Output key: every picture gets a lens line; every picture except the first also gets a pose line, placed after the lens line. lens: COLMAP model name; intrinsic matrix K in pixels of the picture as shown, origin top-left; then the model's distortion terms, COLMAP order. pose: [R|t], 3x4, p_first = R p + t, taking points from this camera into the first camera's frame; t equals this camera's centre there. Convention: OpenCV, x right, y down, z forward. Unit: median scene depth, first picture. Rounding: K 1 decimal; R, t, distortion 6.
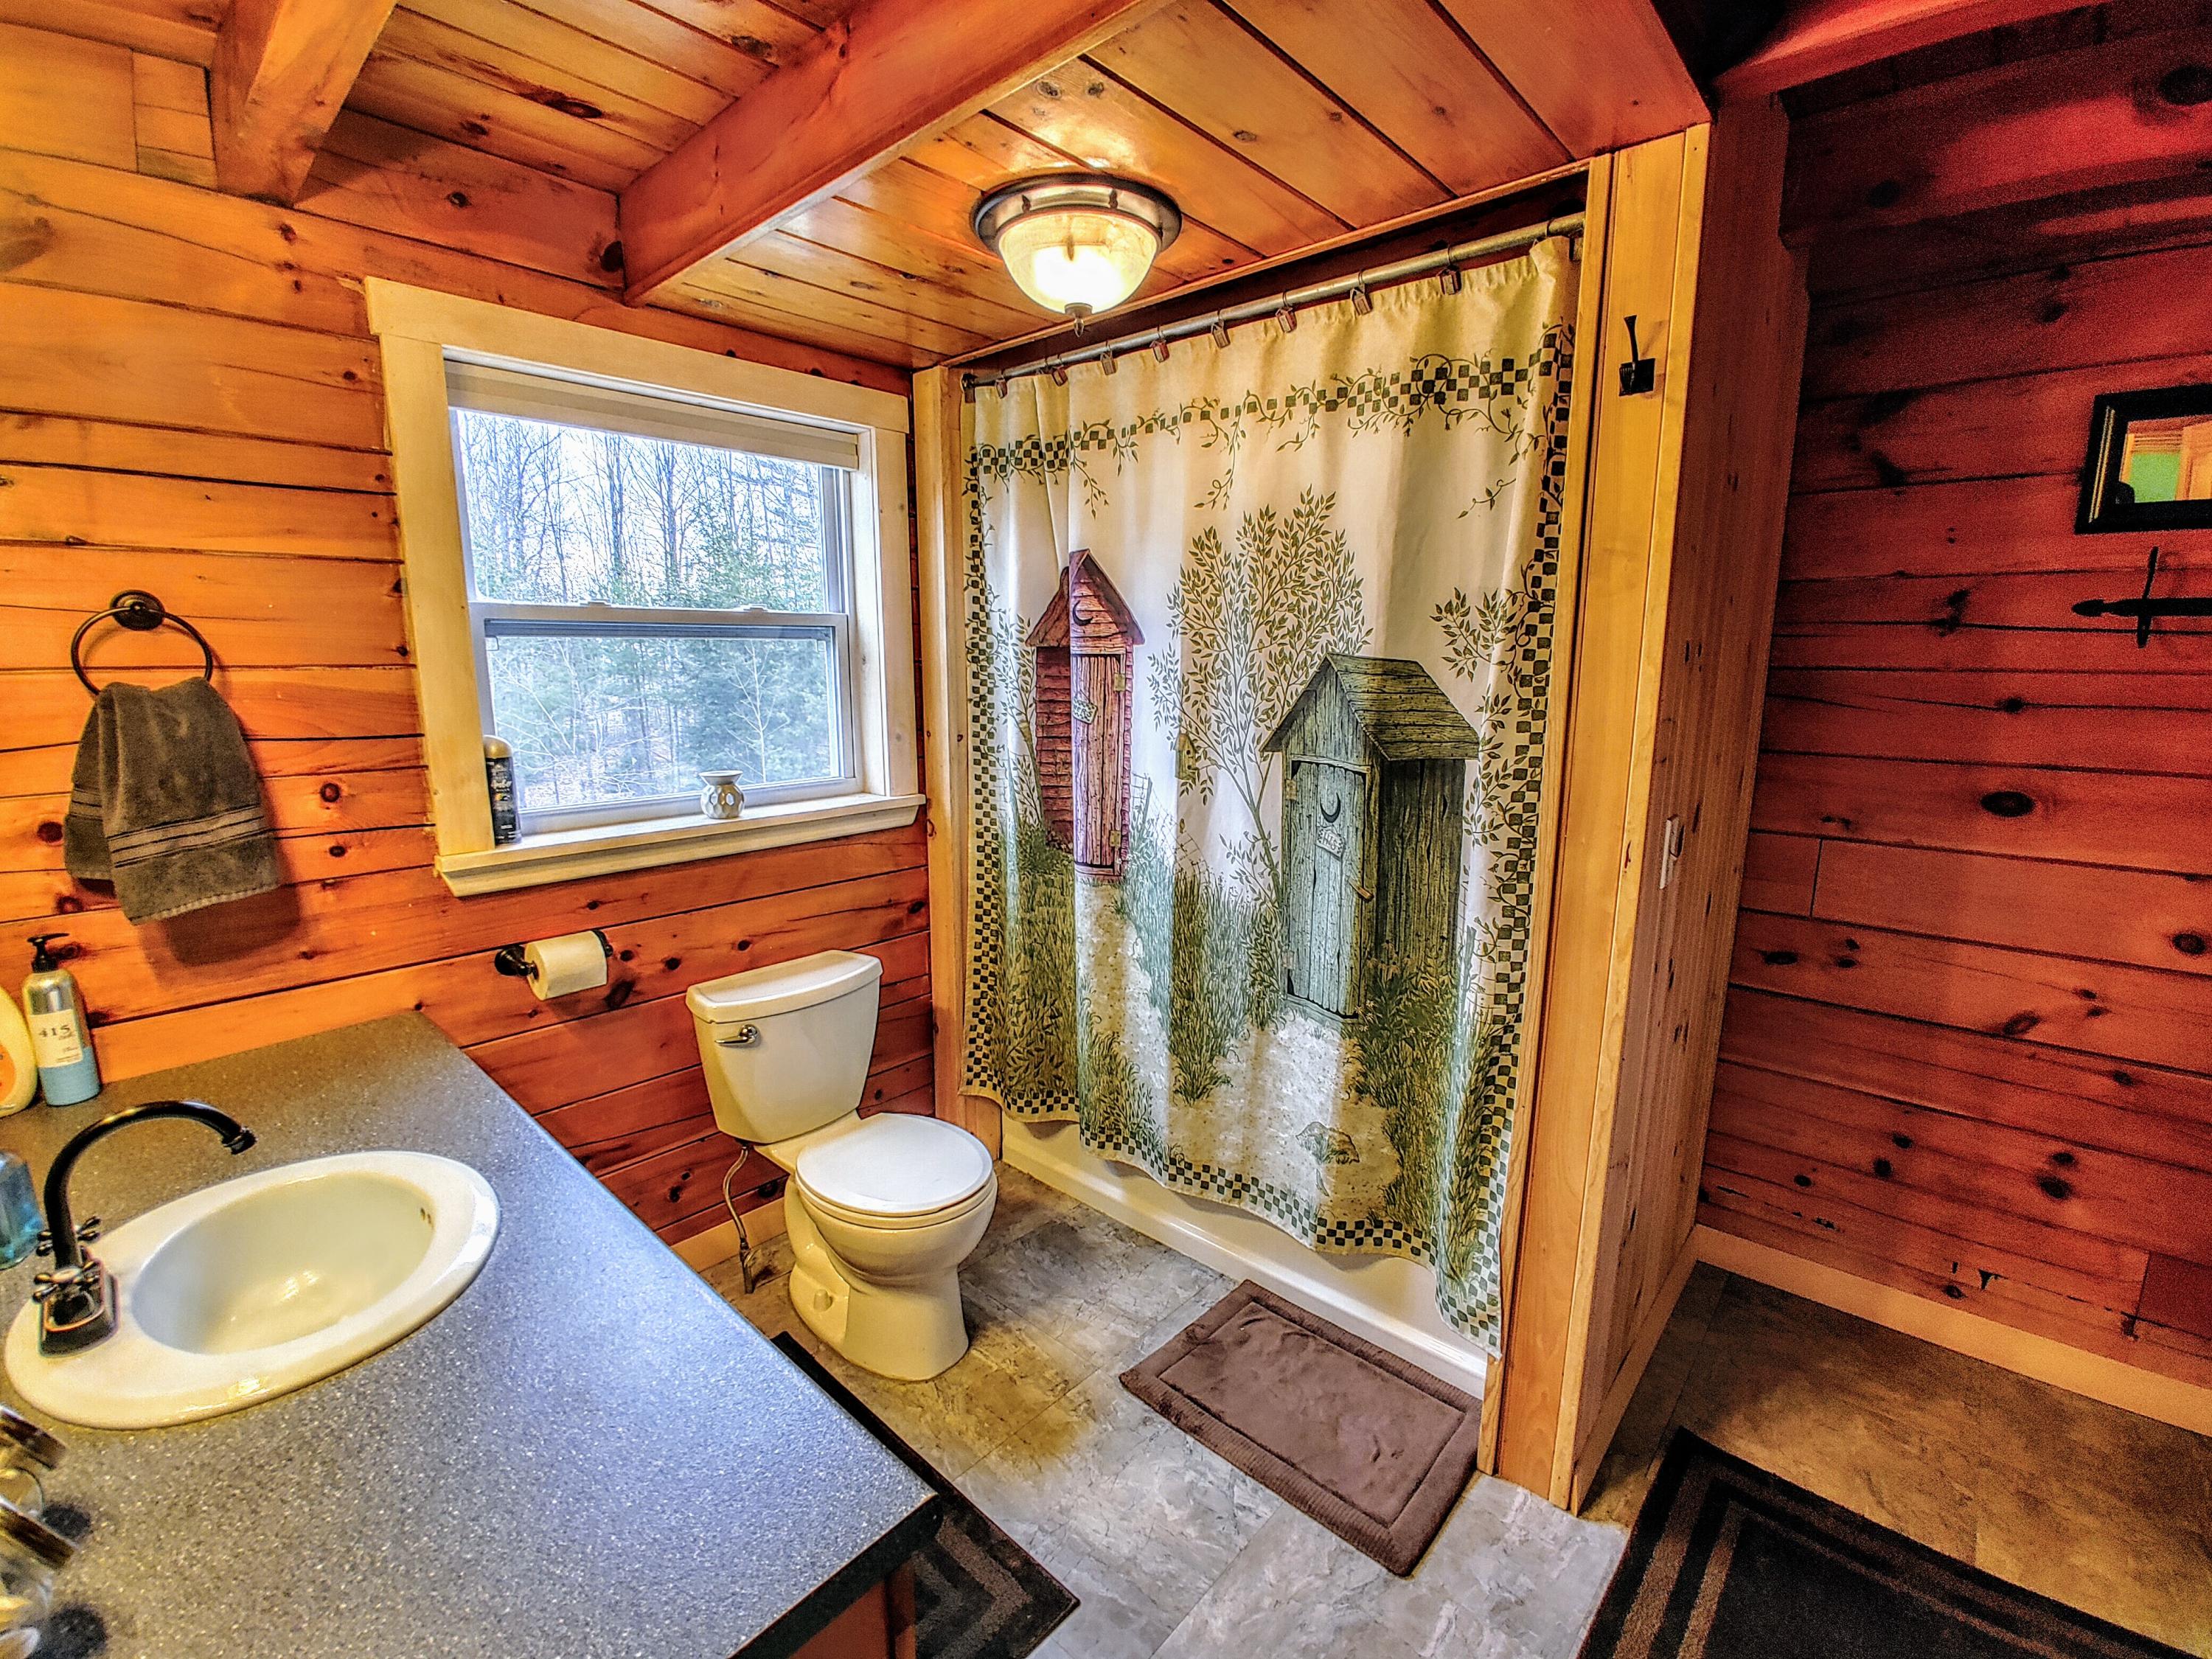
lens RADIAL K [[962.4, 0, 1109.8], [0, 962.4, 835.1], [0, 0, 1]] dist [-0.033826, 0.005567]
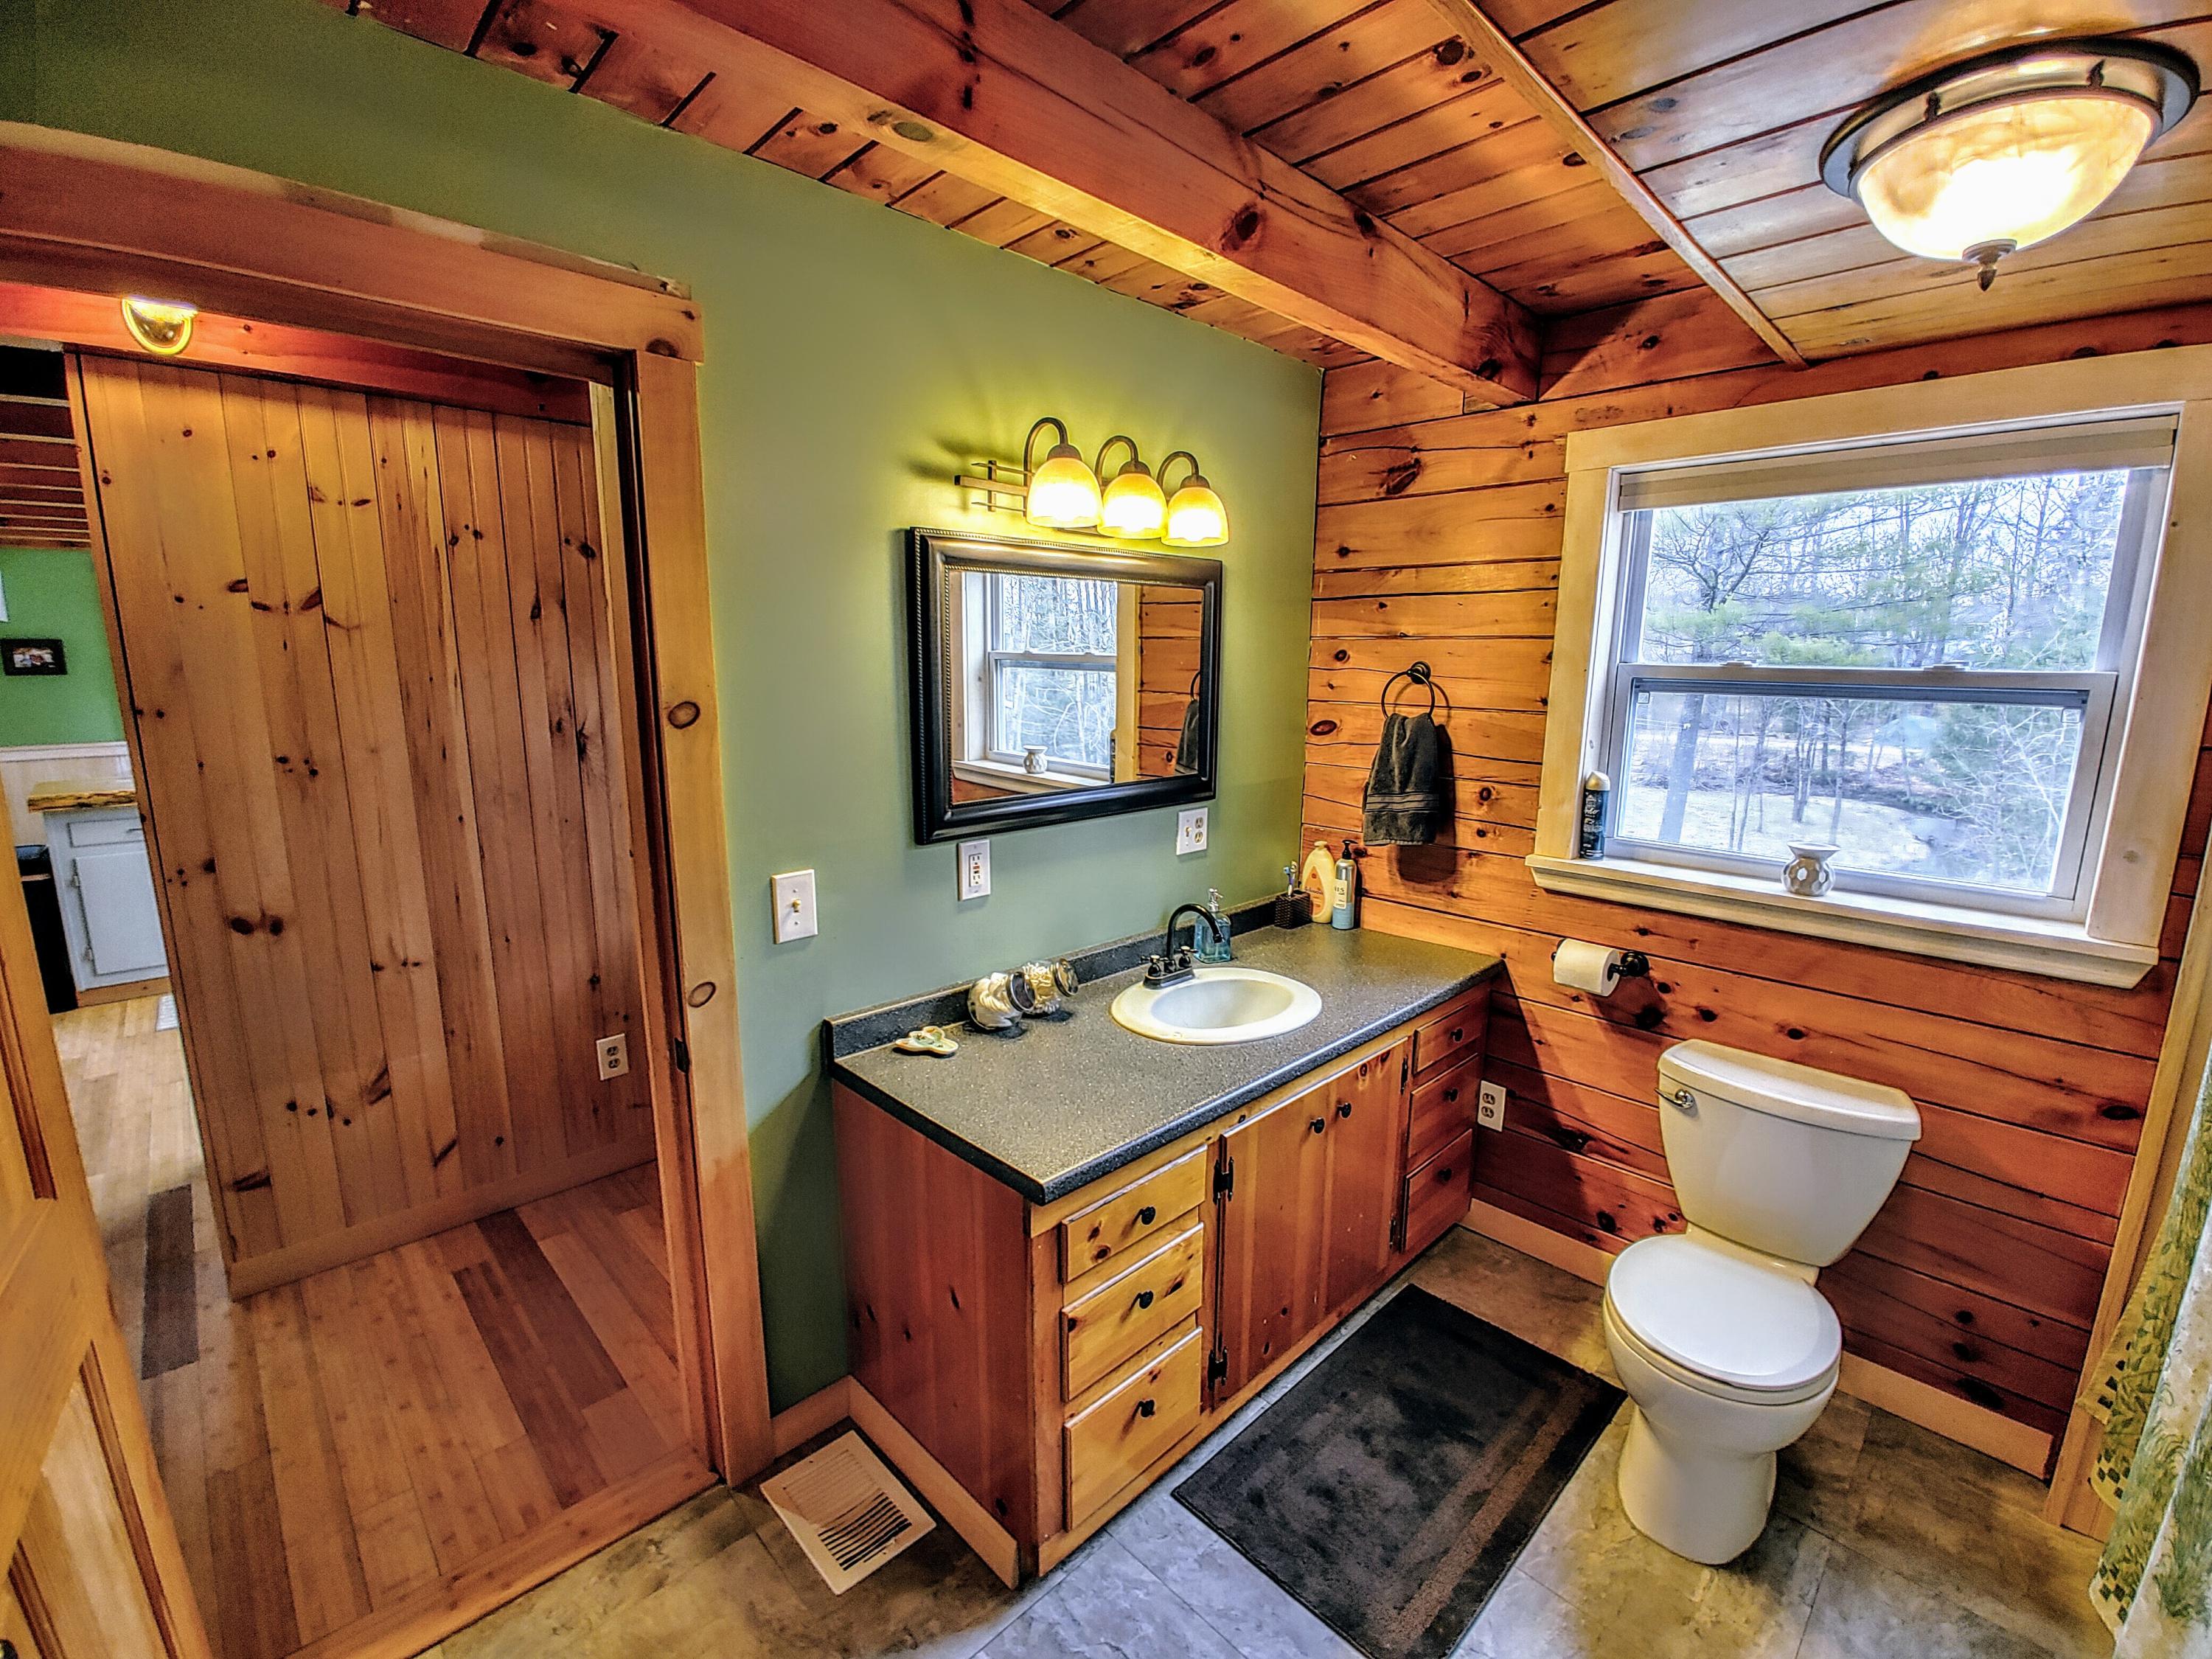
lens RADIAL K [[962.4, 0, 1112.5], [0, 962.4, 829.1], [0, 0, 1]] dist [-0.033826, 0.005567]
pose [[-0.049490, 0.180471, -0.982334, 0.652431], [-0.192732, 0.963328, 0.186689, -0.151014], [0.980003, 0.198567, -0.012893, 0.431135]]
